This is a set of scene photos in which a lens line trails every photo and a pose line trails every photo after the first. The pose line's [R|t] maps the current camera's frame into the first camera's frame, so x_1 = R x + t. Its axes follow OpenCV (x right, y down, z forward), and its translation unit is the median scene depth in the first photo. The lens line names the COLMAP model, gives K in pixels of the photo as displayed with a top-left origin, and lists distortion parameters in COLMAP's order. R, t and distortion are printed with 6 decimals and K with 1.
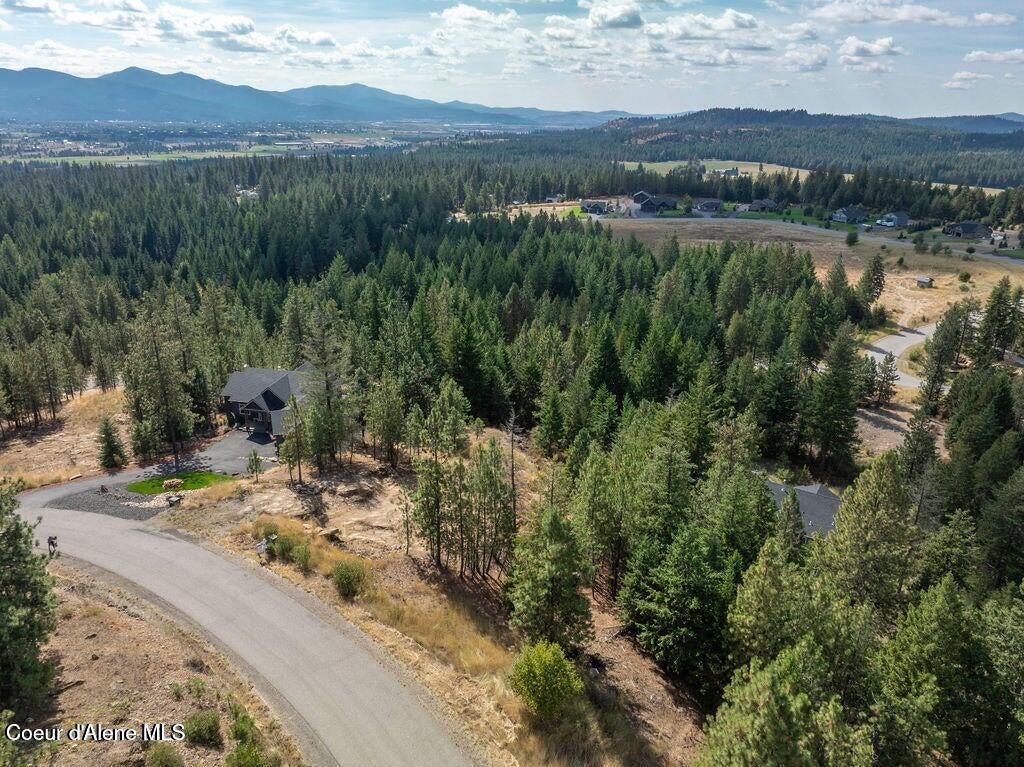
lens RADIAL K [[731.8, 0, 517.1], [0, 731.8, 380.2], [0, 0, 1]] dist [-0.036597, 0.025266]
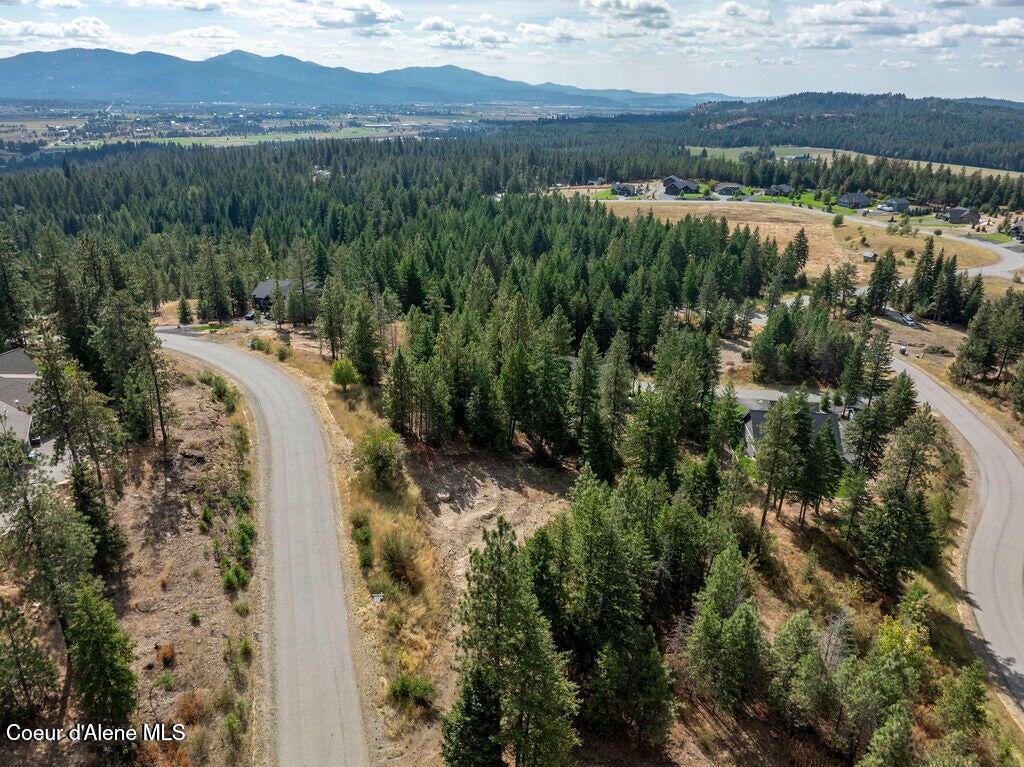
lens RADIAL K [[740.0, 0, 517.8], [0, 740.0, 386.5], [0, 0, 1]] dist [-0.030382, 0.015458]
pose [[0.992894, 0.043713, -0.110681, 0.073800], [-0.040855, 0.998774, 0.027954, 0.030244], [0.111767, -0.023233, 0.993463, -0.113813]]
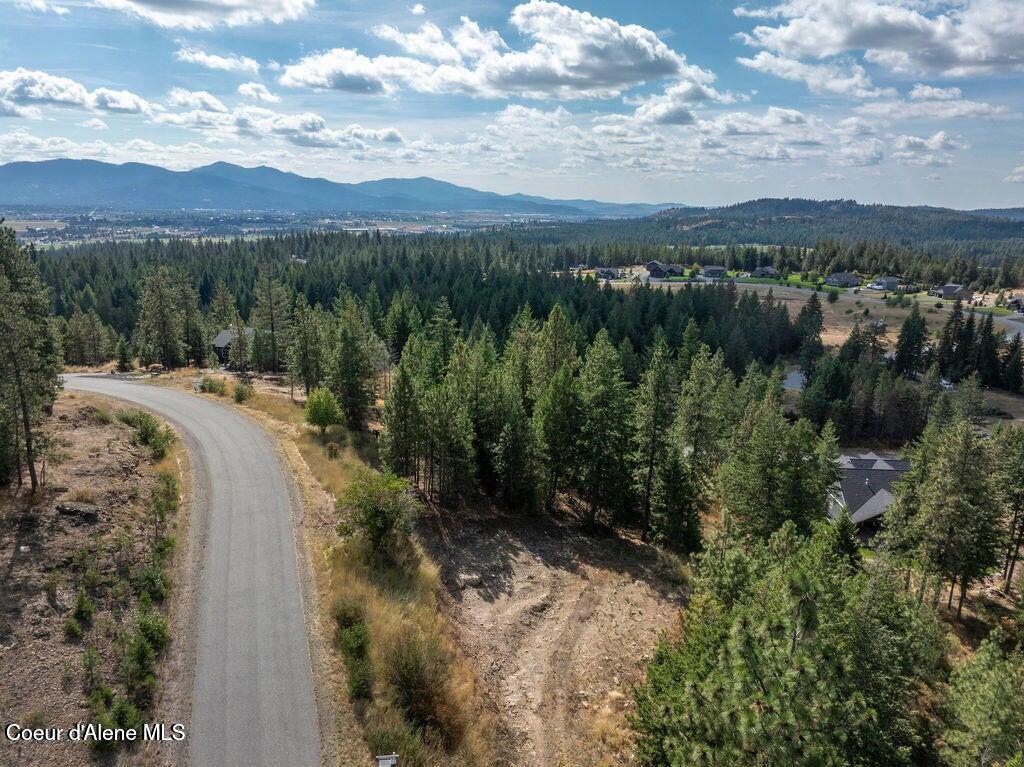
lens RADIAL K [[731.8, 0, 517.1], [0, 731.8, 380.2], [0, 0, 1]] dist [-0.036597, 0.025266]
pose [[0.996689, 0.021924, -0.078300, 0.053481], [-0.030887, 0.992866, -0.115164, 0.044053], [0.075216, 0.117202, 0.990256, -0.058969]]
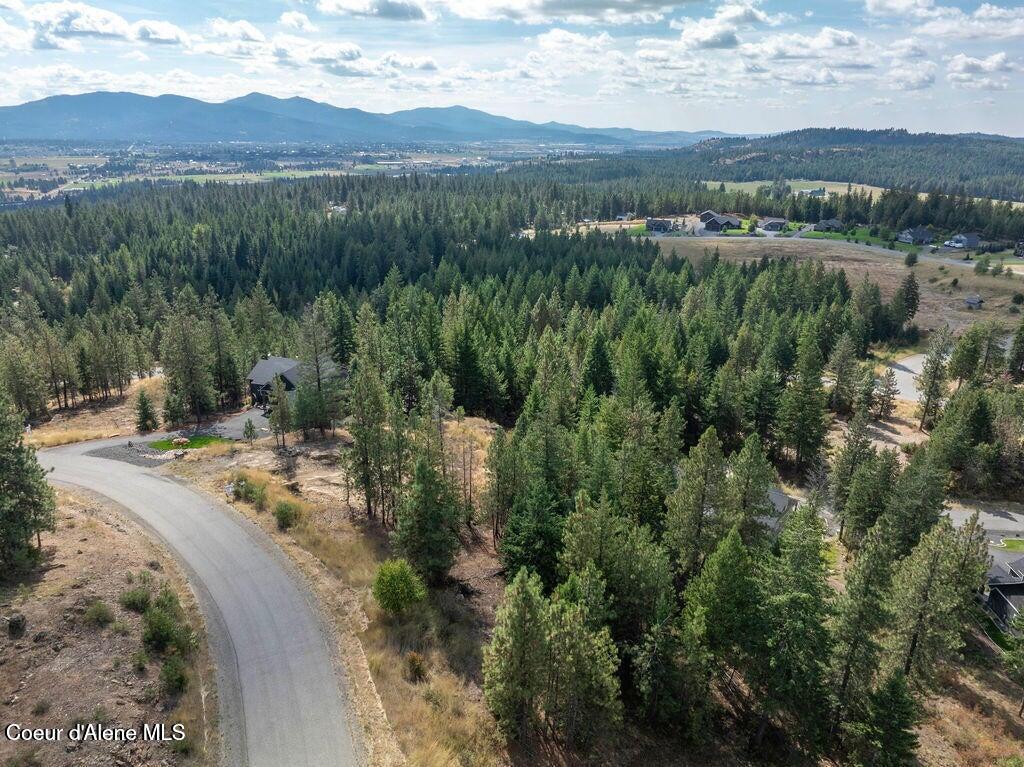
lens RADIAL K [[716.0, 0, 517.9], [0, 716.0, 389.6], [0, 0, 1]] dist [-0.028823, 0.011341]
pose [[0.992163, 0.036904, -0.119374, 0.032359], [-0.037705, 0.999279, -0.004460, 0.005149], [0.119124, 0.008926, 0.992839, -0.018327]]
